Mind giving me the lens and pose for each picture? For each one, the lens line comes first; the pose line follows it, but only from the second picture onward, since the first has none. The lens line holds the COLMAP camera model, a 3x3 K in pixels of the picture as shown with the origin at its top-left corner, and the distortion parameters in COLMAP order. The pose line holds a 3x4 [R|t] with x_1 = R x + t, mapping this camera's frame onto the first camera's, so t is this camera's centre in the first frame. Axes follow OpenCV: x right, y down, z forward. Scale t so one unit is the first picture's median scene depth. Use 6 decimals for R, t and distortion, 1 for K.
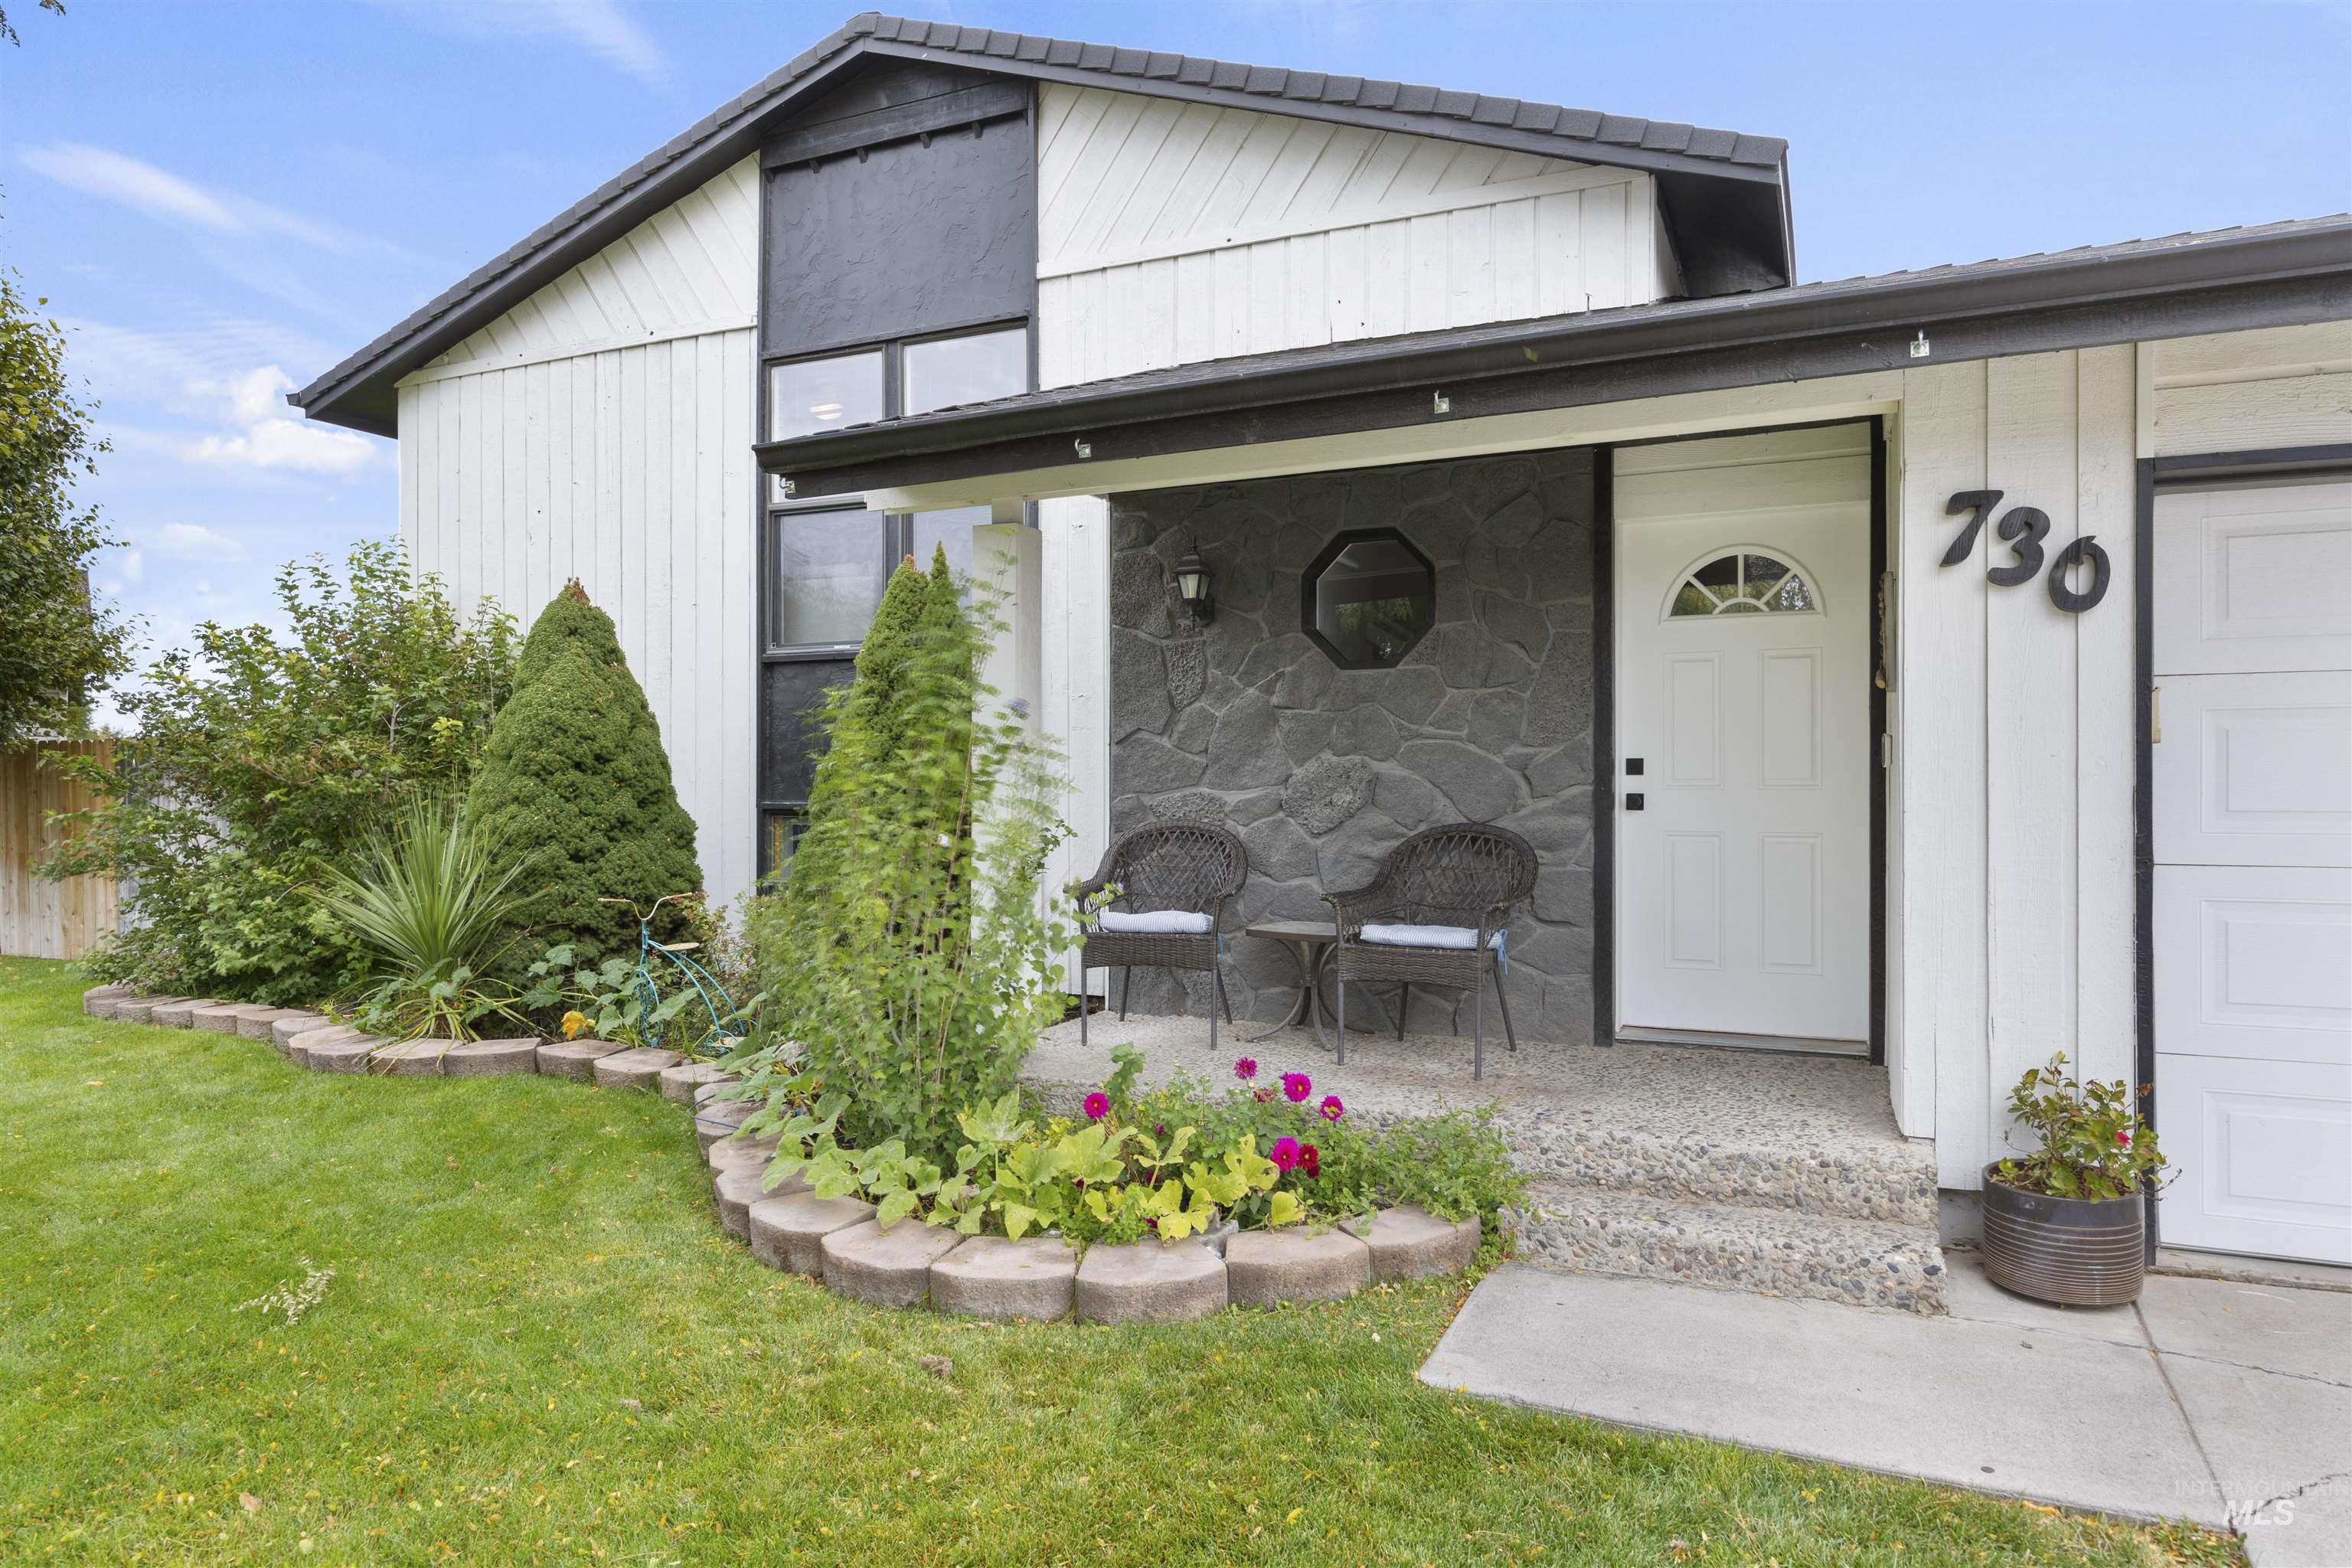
lens RADIAL K [[1425.9, 0, 1176.0], [0, 1425.9, 784.0], [0, 0, 1]] dist [0.002570, 0.000937]
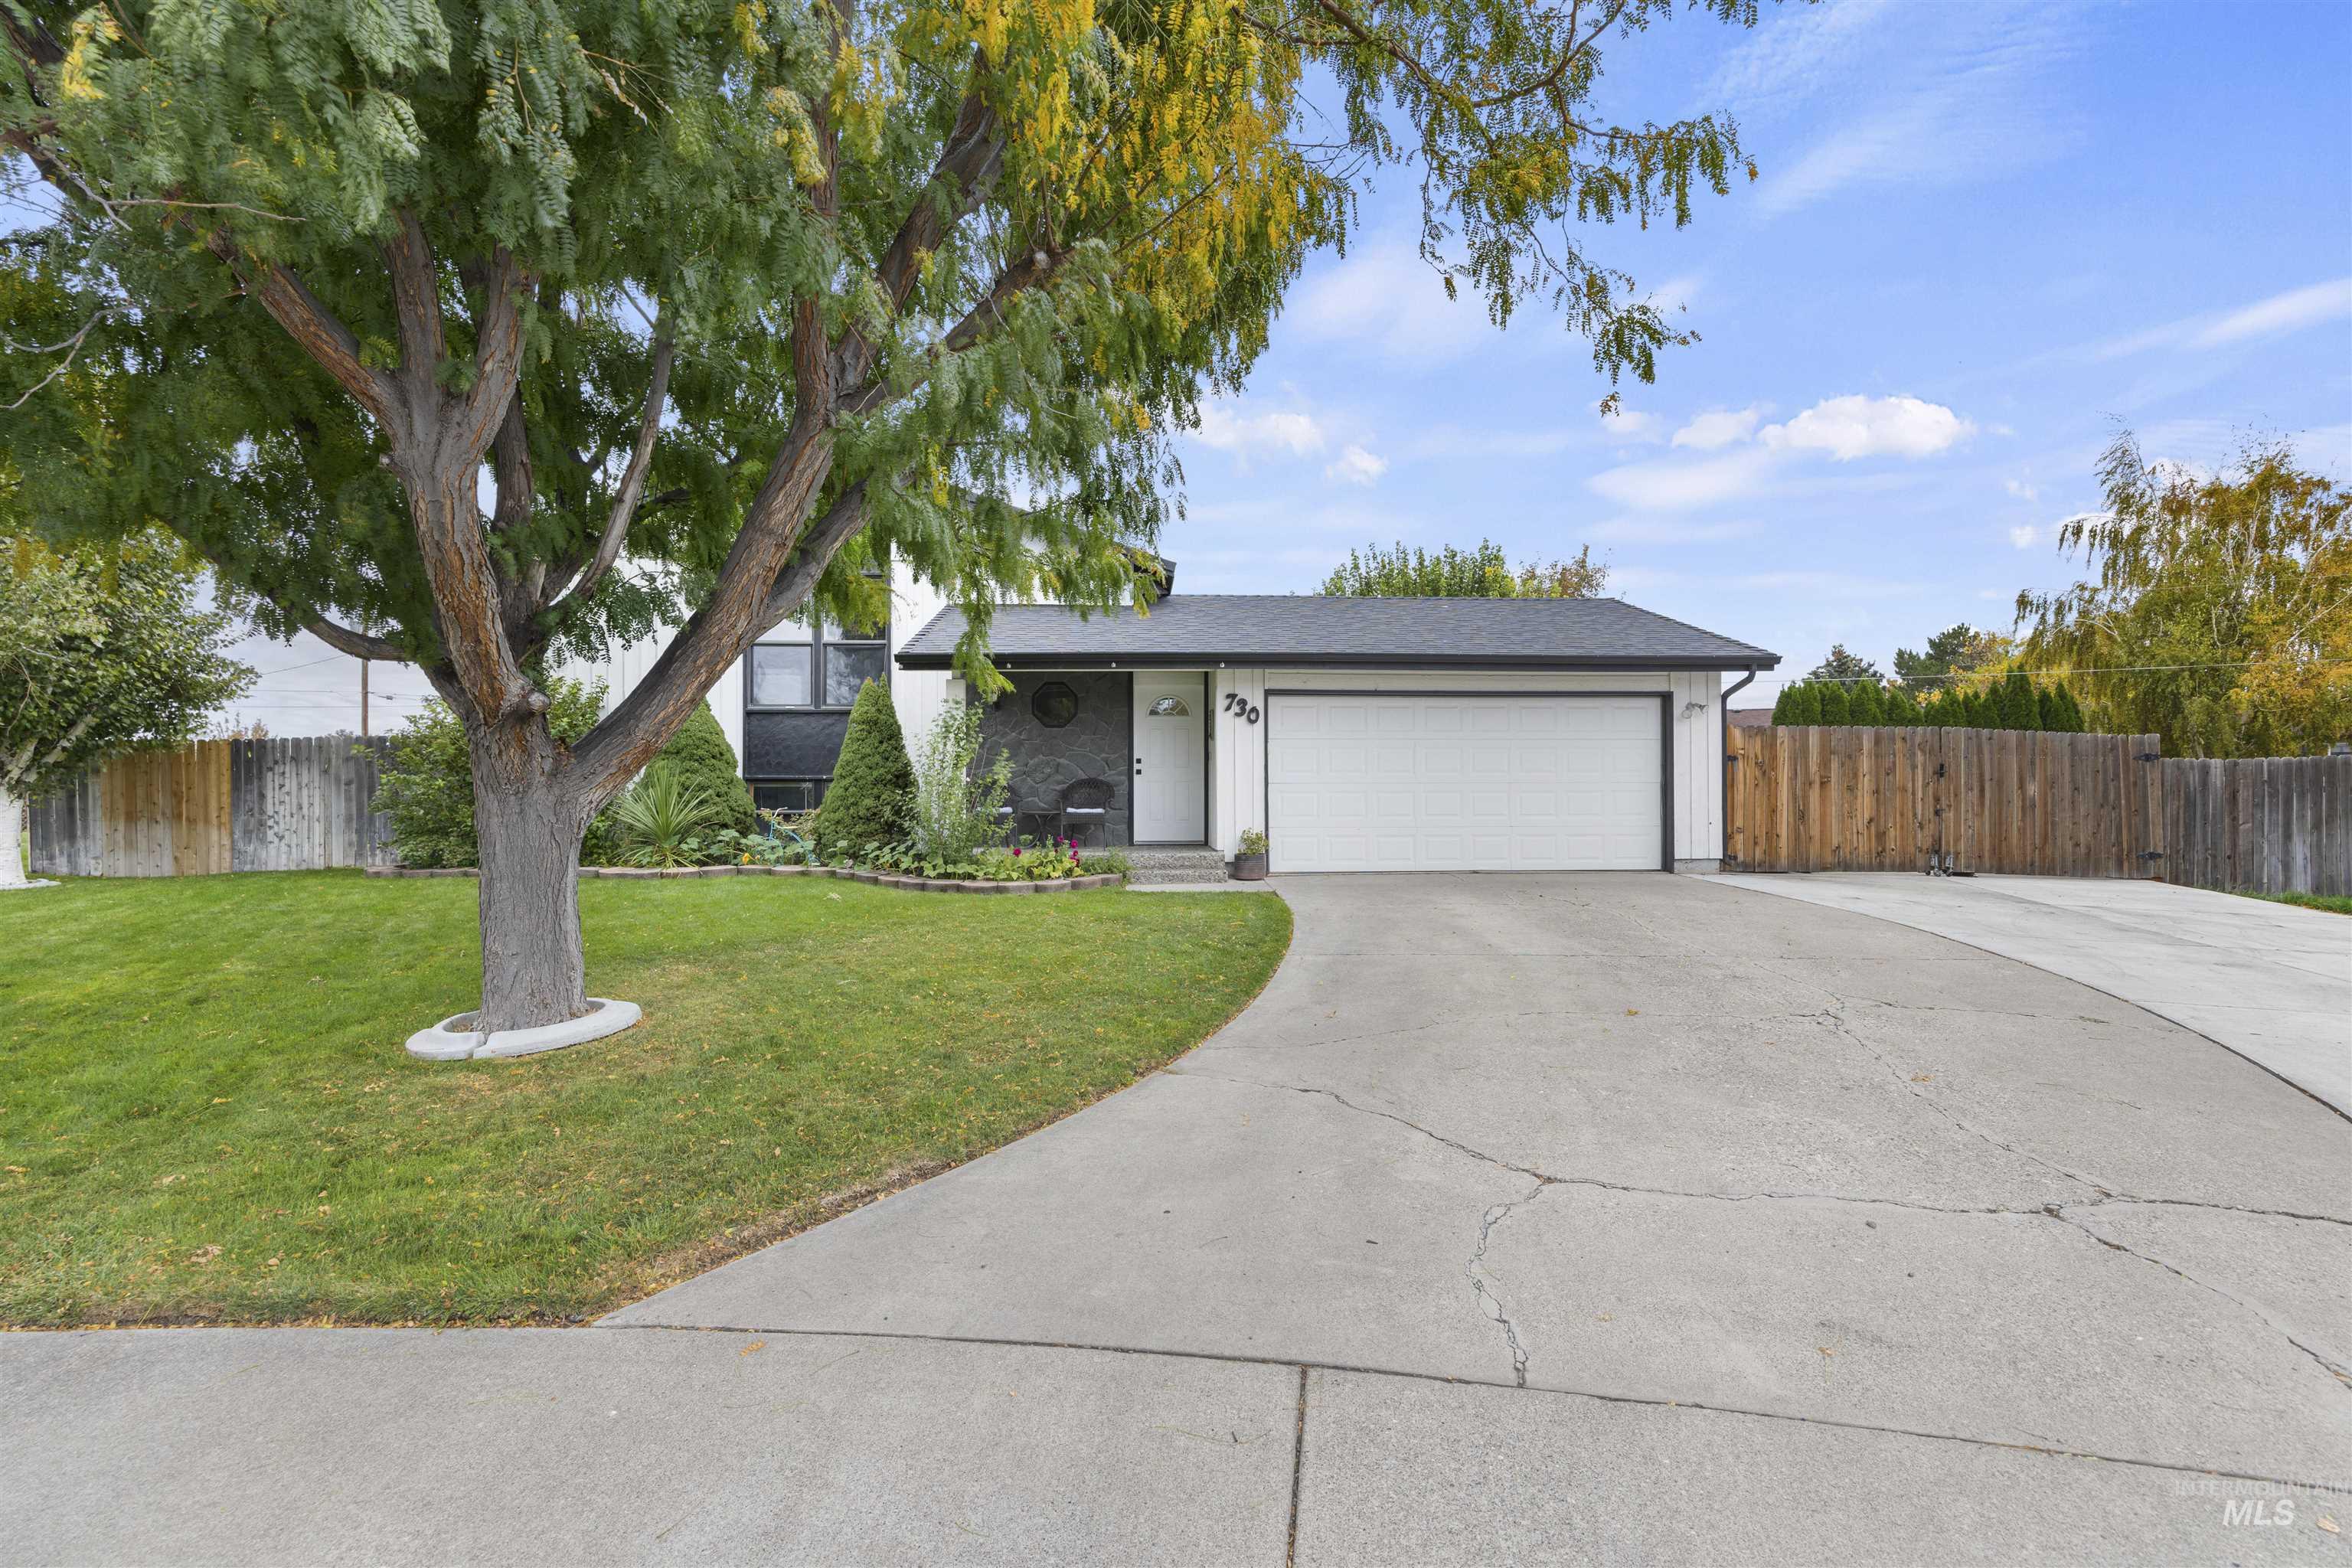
lens RADIAL K [[1095.1, 0, 1176.0], [0, 1095.1, 784.0], [0, 0, 1]] dist [0.002422, -0.000189]
pose [[0.885518, 0.003752, 0.464589, -0.667025], [0.000203, 0.999964, -0.008463, 0.053942], [-0.464604, 0.007589, 0.885486, -1.092743]]
